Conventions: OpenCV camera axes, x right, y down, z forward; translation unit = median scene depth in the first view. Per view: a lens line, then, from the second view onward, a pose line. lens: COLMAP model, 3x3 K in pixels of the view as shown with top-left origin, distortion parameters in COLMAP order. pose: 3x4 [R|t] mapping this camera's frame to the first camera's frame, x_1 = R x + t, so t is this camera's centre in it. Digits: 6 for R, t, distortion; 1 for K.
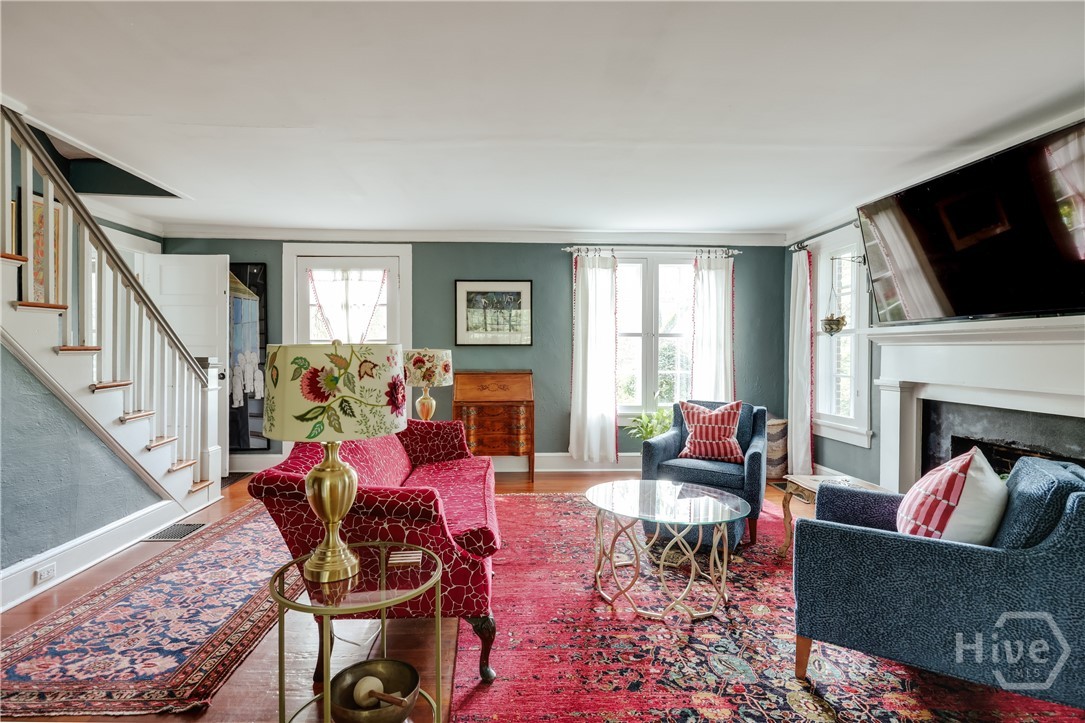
lens RADIAL K [[541.1, 0, 533.6], [0, 541.1, 351.8], [0, 0, 1]] dist [0.000352, 0.000100]
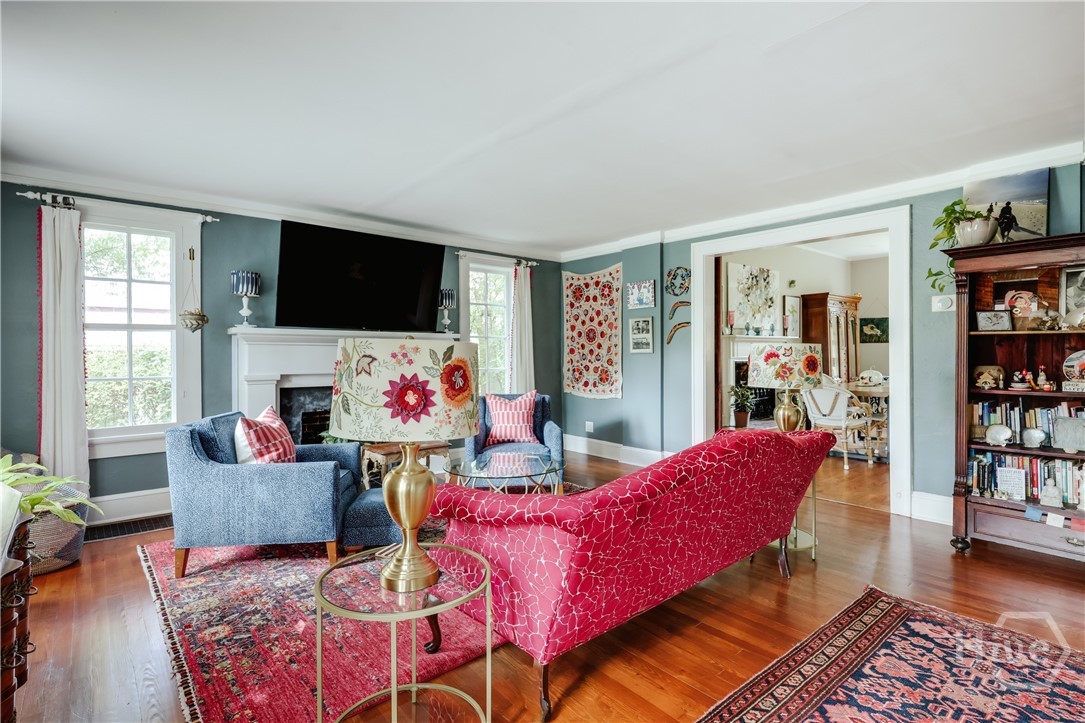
lens RADIAL K [[541.1, 0, 533.6], [0, 541.1, 351.8], [0, 0, 1]] dist [0.000352, 0.000100]
pose [[-0.601989, 0.002841, 0.798500, -0.926081], [0.003761, 0.999993, -0.000722, 0.011616], [-0.798496, 0.002568, -0.601995, 1.949200]]
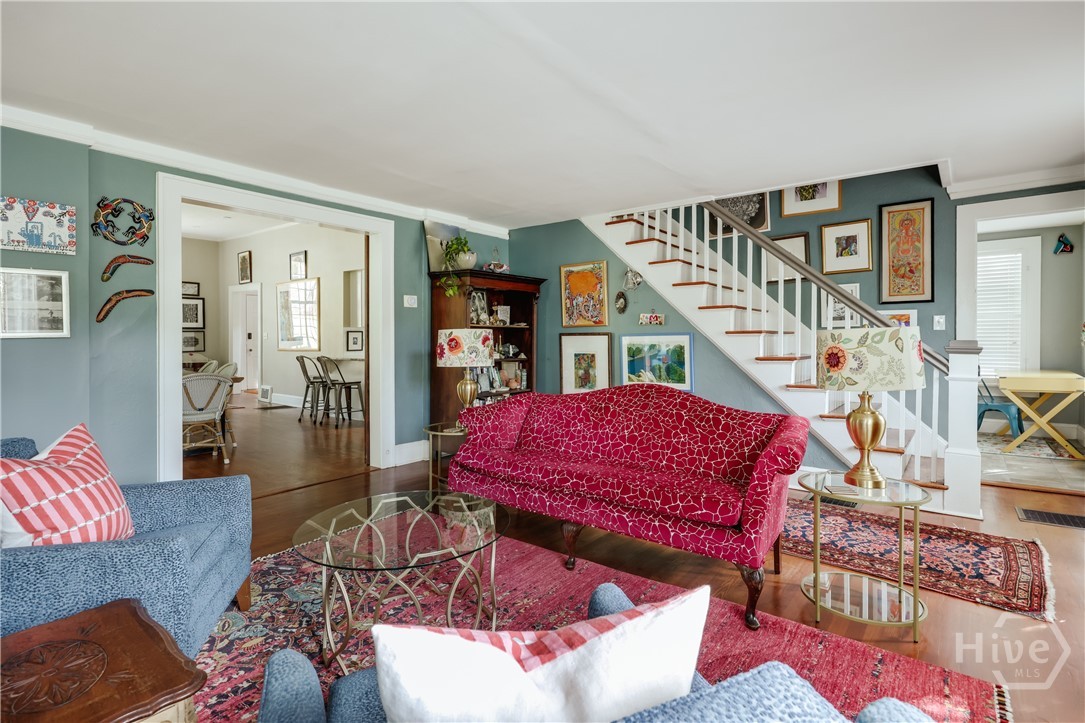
lens RADIAL K [[541.1, 0, 533.6], [0, 541.1, 351.8], [0, 0, 1]] dist [0.000352, 0.000100]
pose [[-0.682955, 0.018255, -0.730232, 0.750920], [-0.003382, 0.999598, 0.028153, 0.010863], [0.730453, 0.021697, -0.682619, 1.842403]]
